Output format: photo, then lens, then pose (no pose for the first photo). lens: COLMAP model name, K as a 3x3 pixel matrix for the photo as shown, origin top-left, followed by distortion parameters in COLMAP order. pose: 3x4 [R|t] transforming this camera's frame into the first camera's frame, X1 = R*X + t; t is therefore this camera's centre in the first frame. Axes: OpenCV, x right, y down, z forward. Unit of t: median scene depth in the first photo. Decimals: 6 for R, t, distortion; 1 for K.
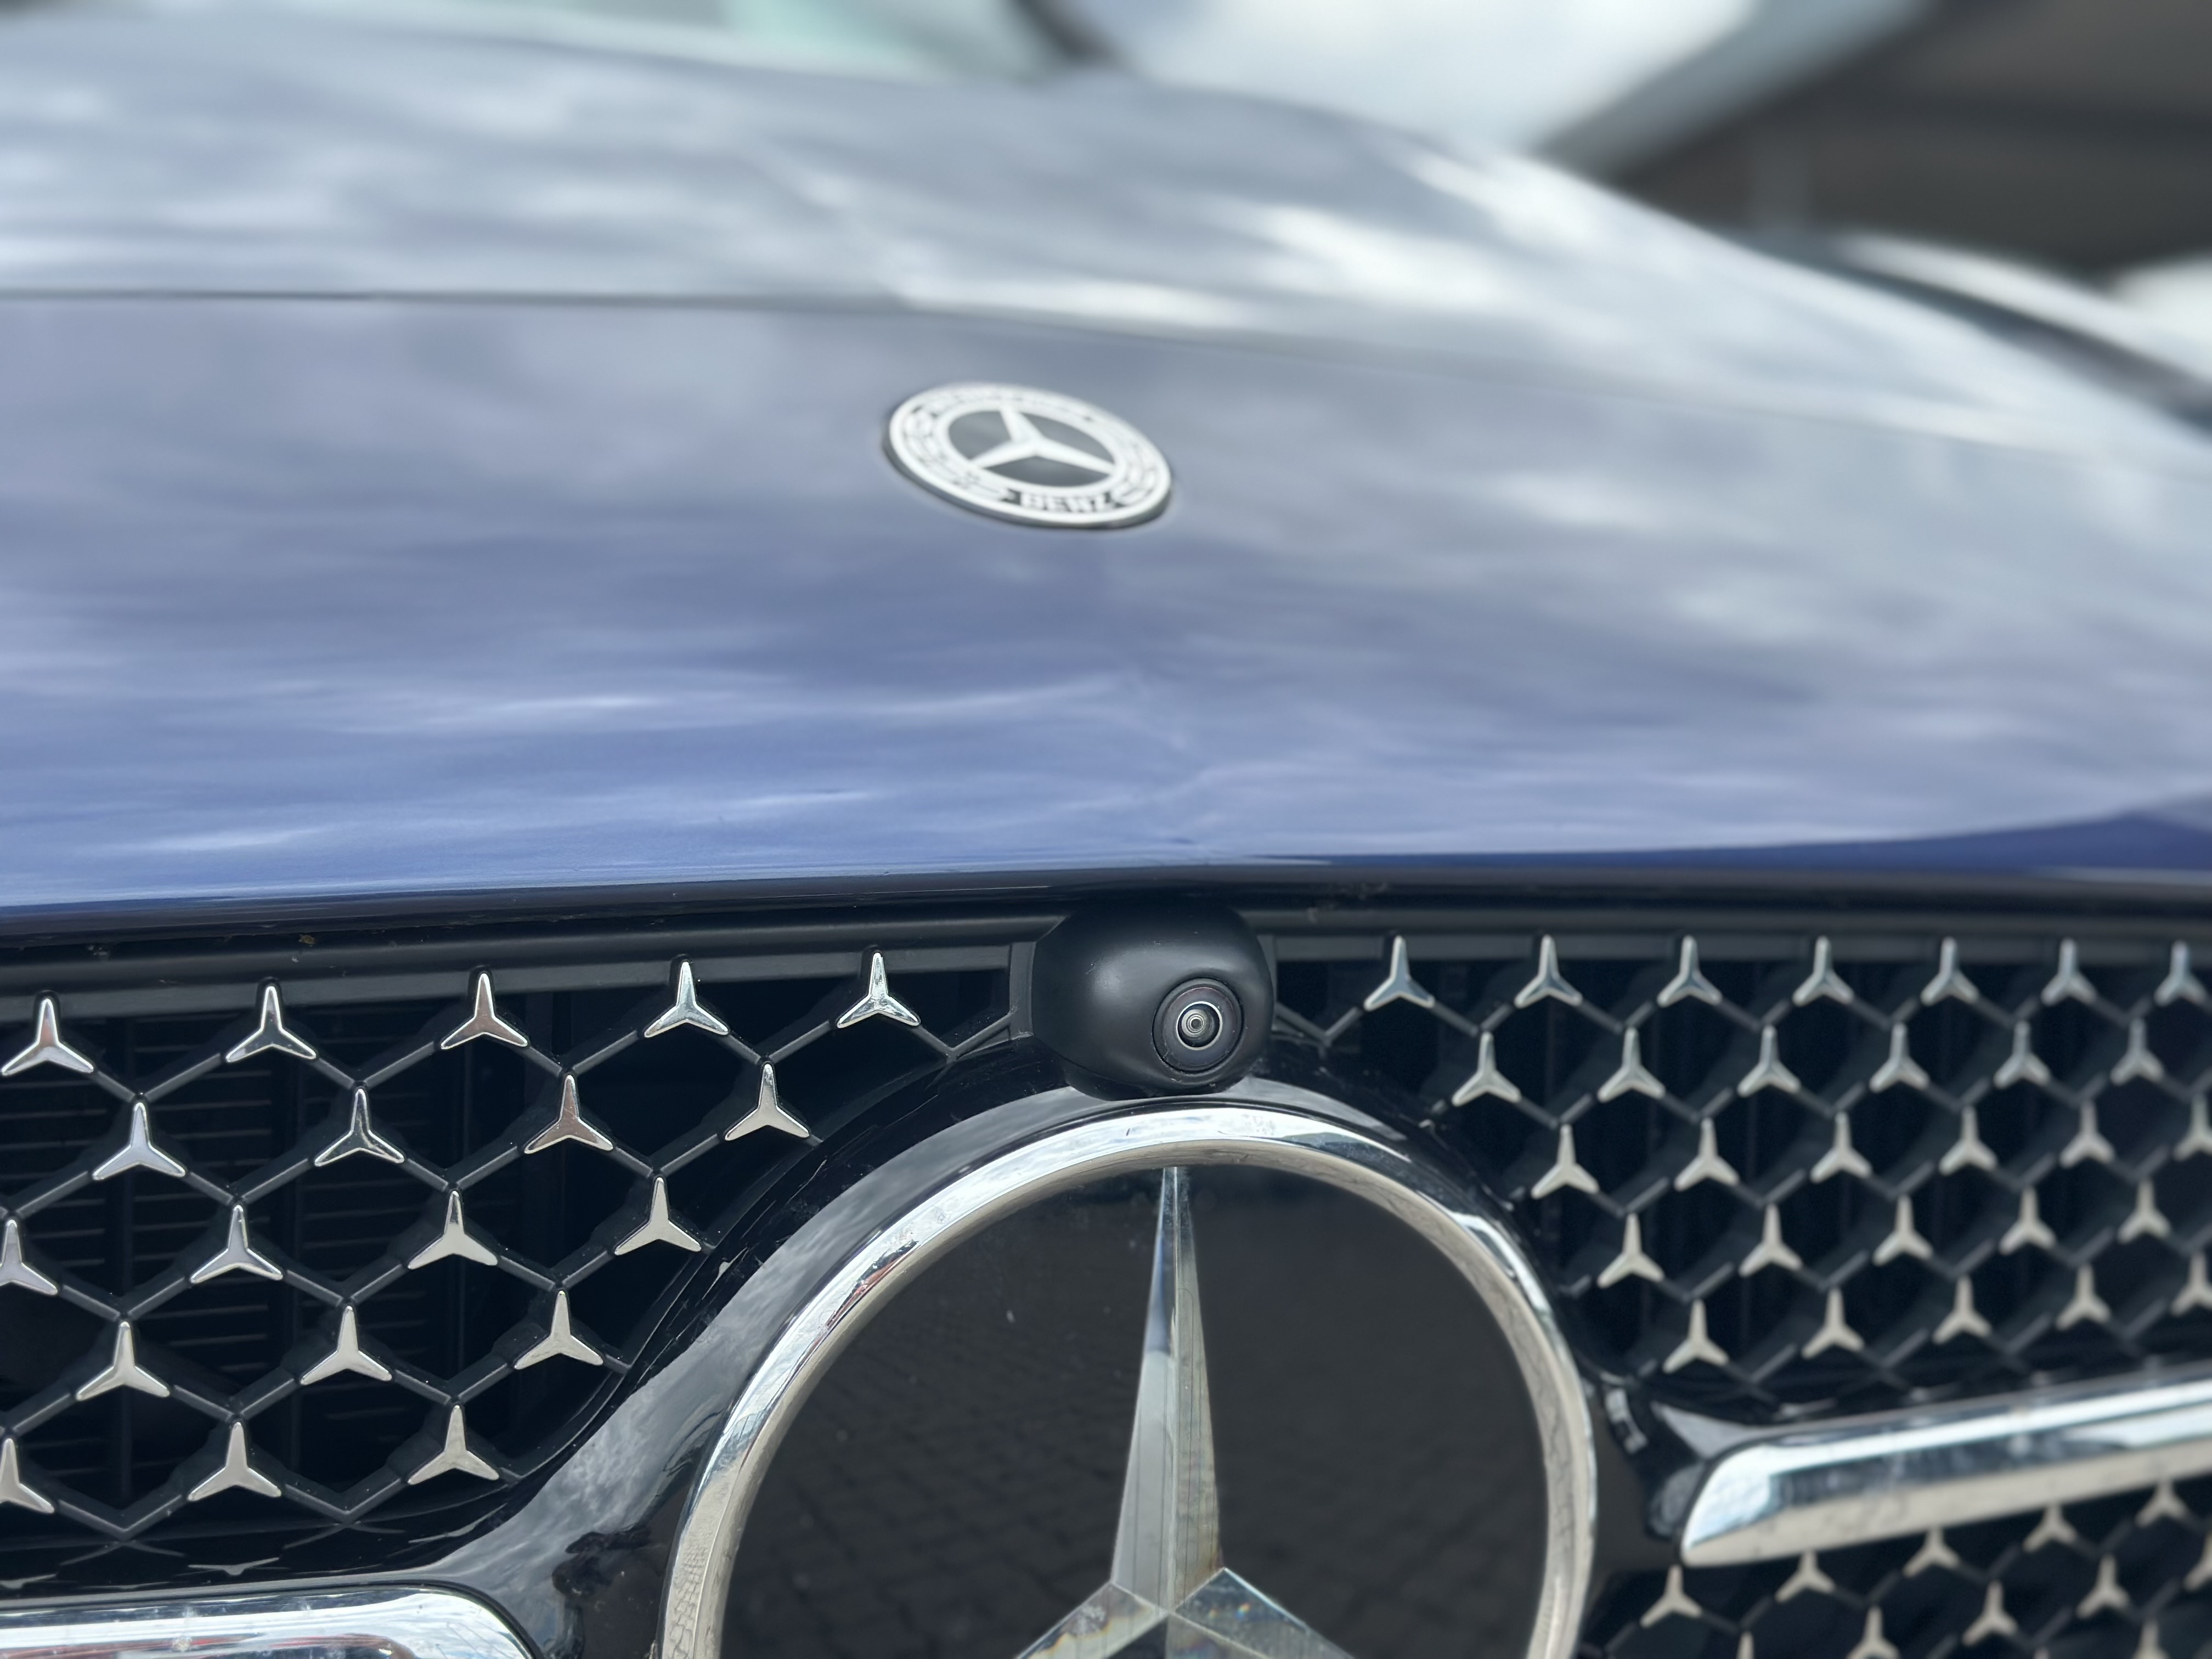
lens RADIAL K [[3090.2, 0, 1106.0], [0, 3090.2, 829.5], [0, 0, 1]] dist [0.127149, -0.049666]
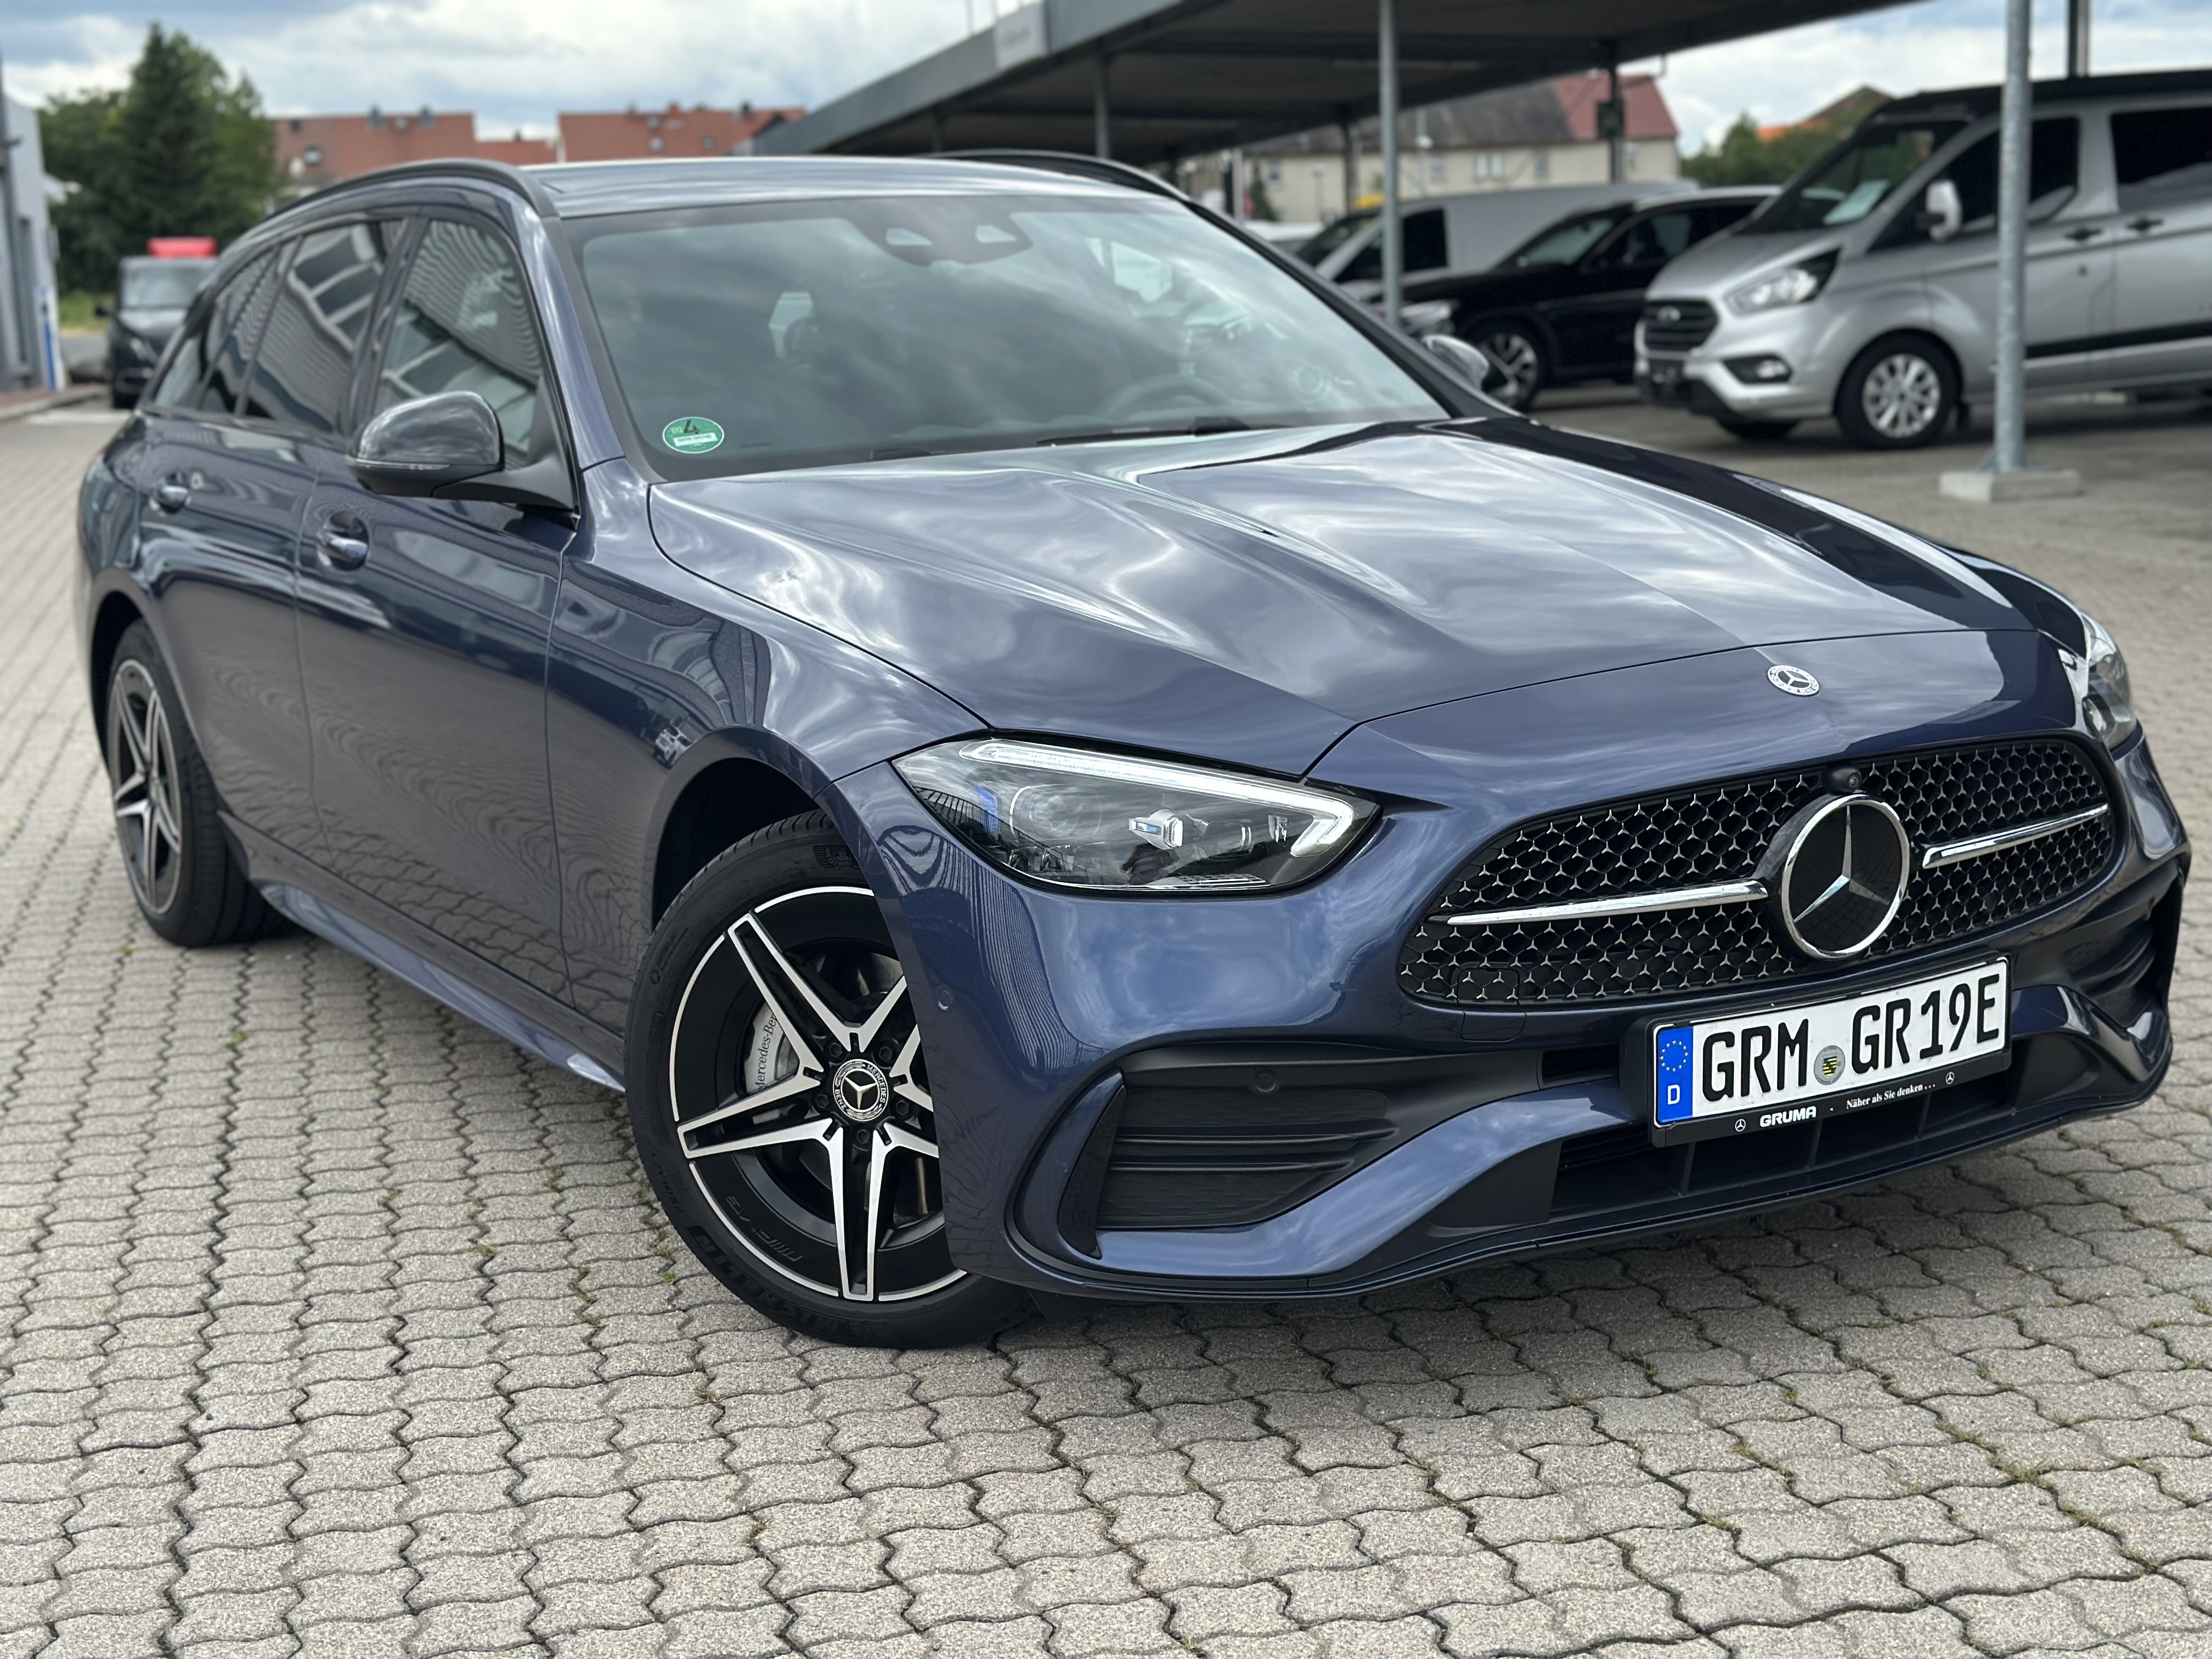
lens RADIAL K [[3090.2, 0, 1106.0], [0, 3090.2, 829.5], [0, 0, 1]] dist [0.127149, -0.049666]
pose [[0.987632, -0.092052, 0.126927, -2.138820], [0.080097, 0.992126, 0.096279, -0.534339], [-0.134790, -0.084921, 0.987228, -4.702971]]
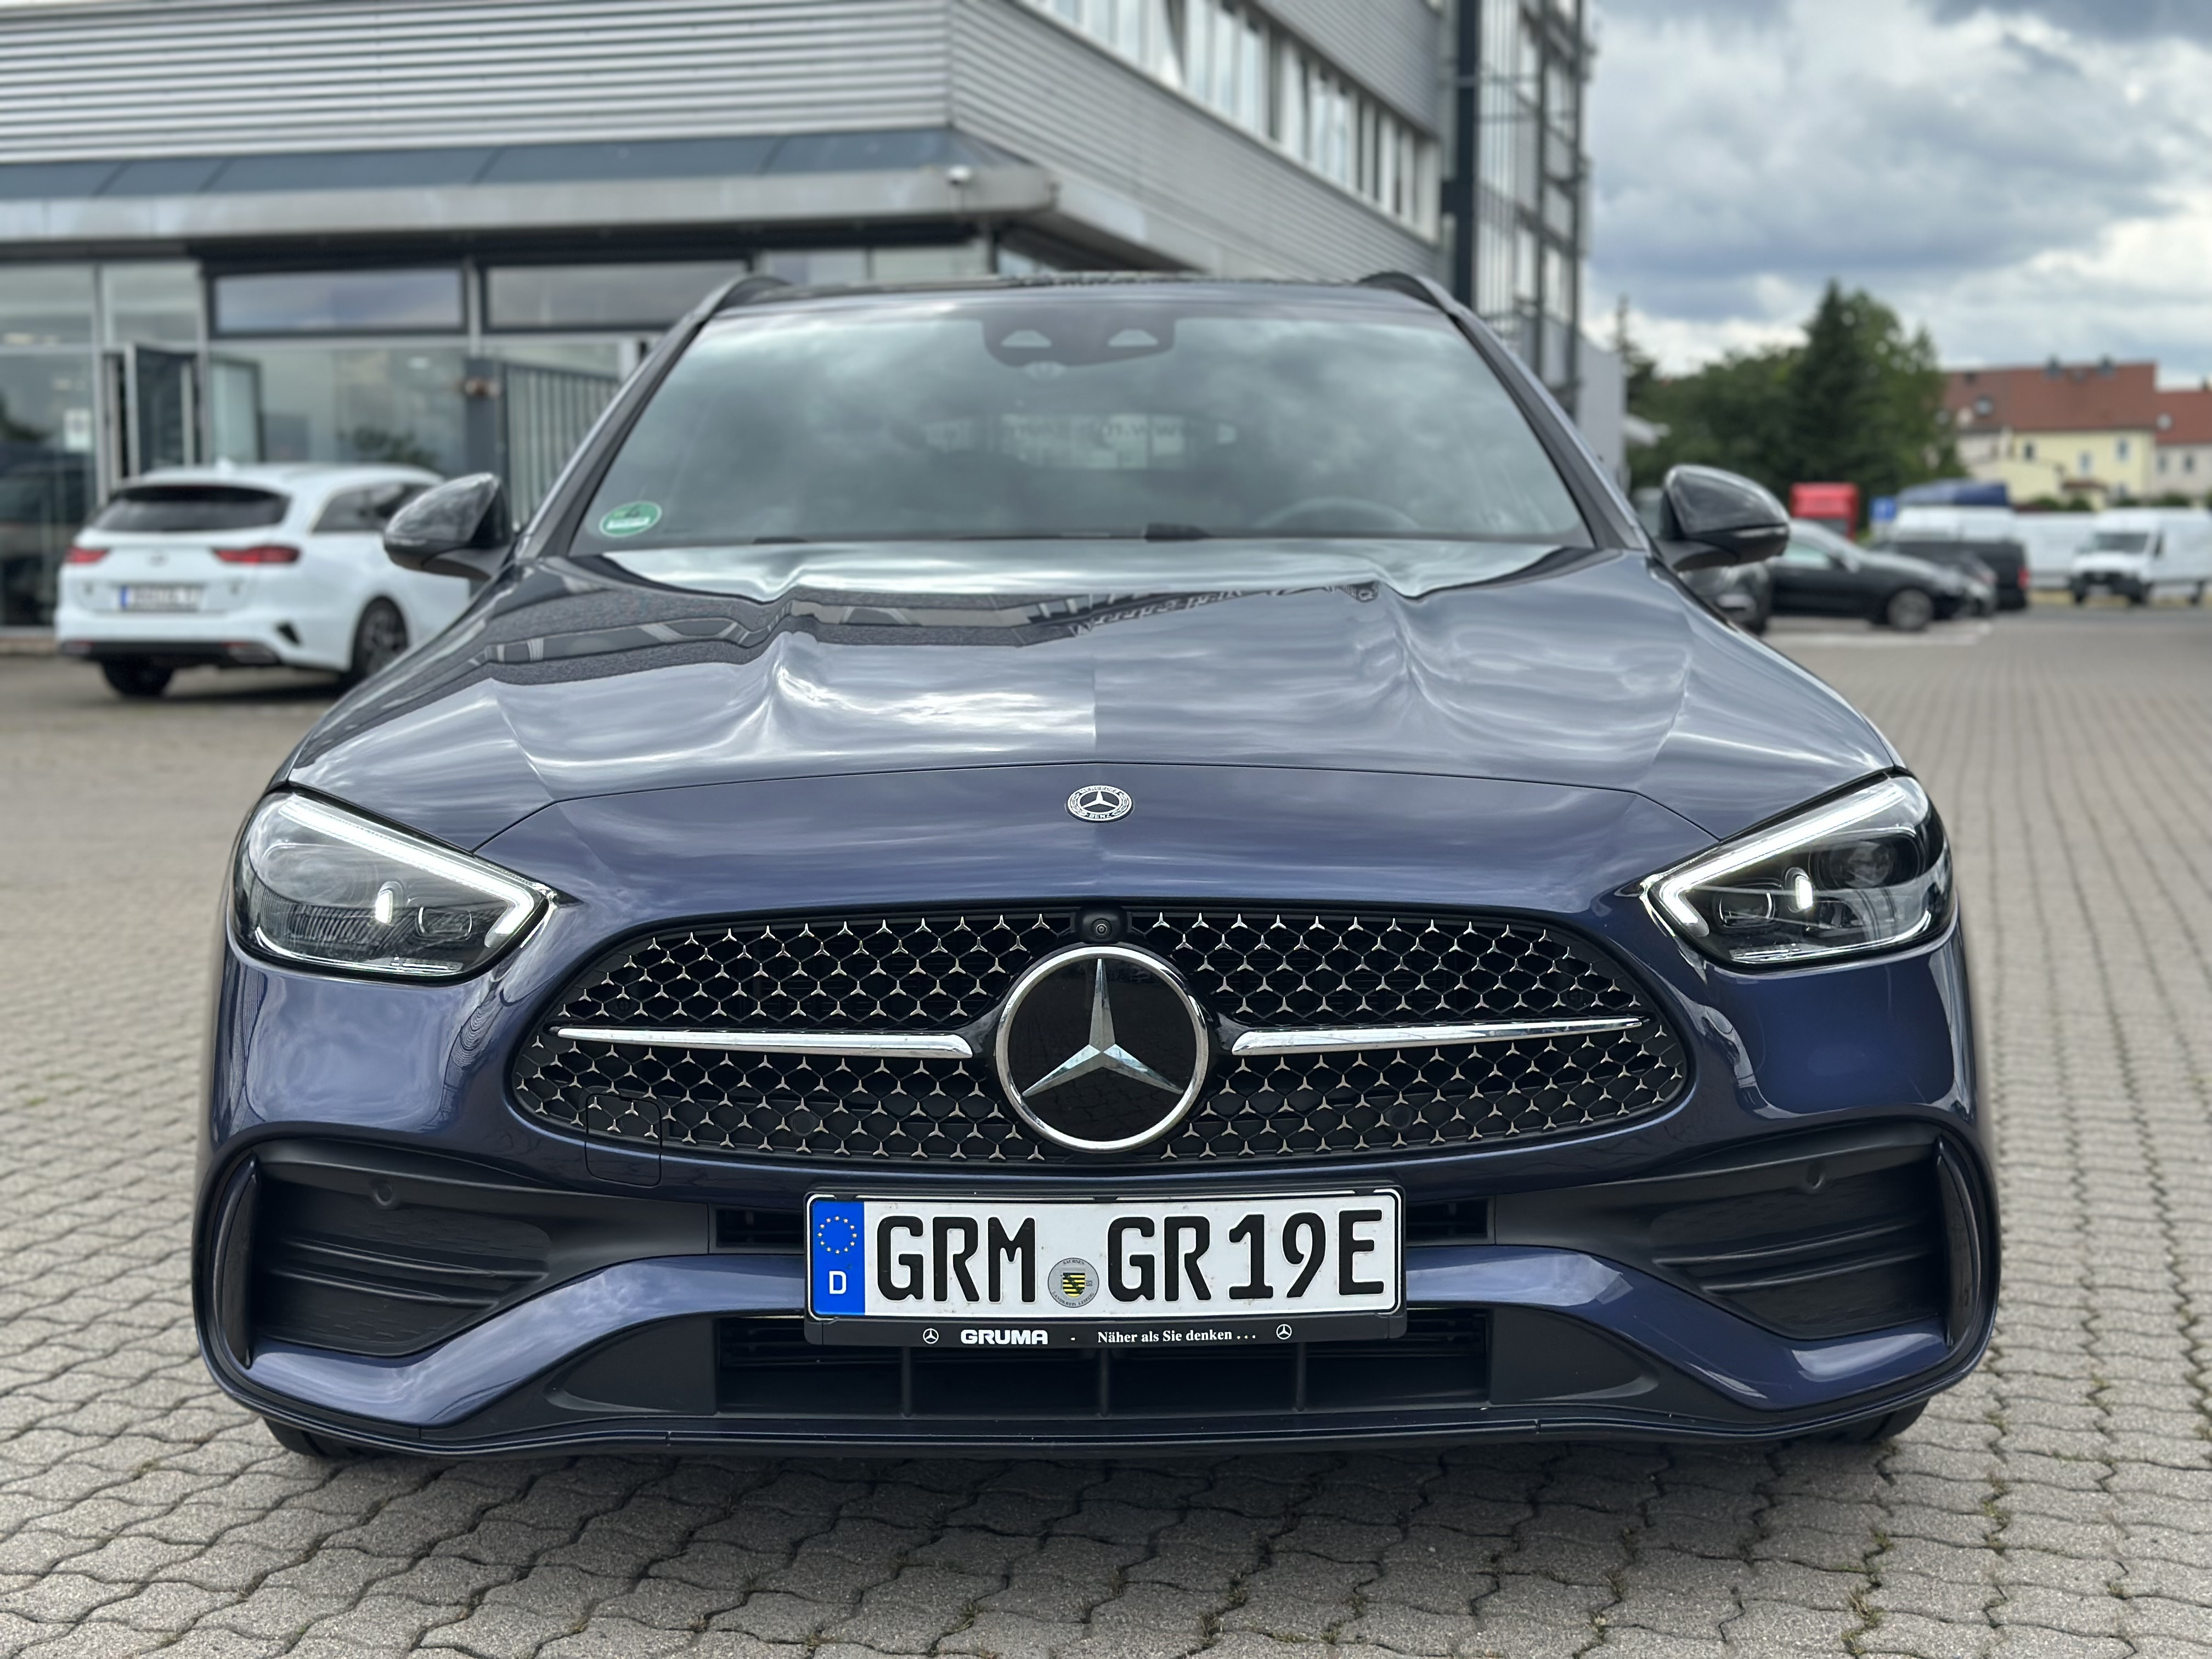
lens RADIAL K [[3090.2, 0, 1106.0], [0, 3090.2, 829.5], [0, 0, 1]] dist [0.127149, -0.049666]
pose [[0.928430, -0.000272, -0.371508, 1.795631], [-0.000632, 0.999997, -0.002311, -0.080685], [0.371508, 0.002380, 0.928427, -3.420645]]
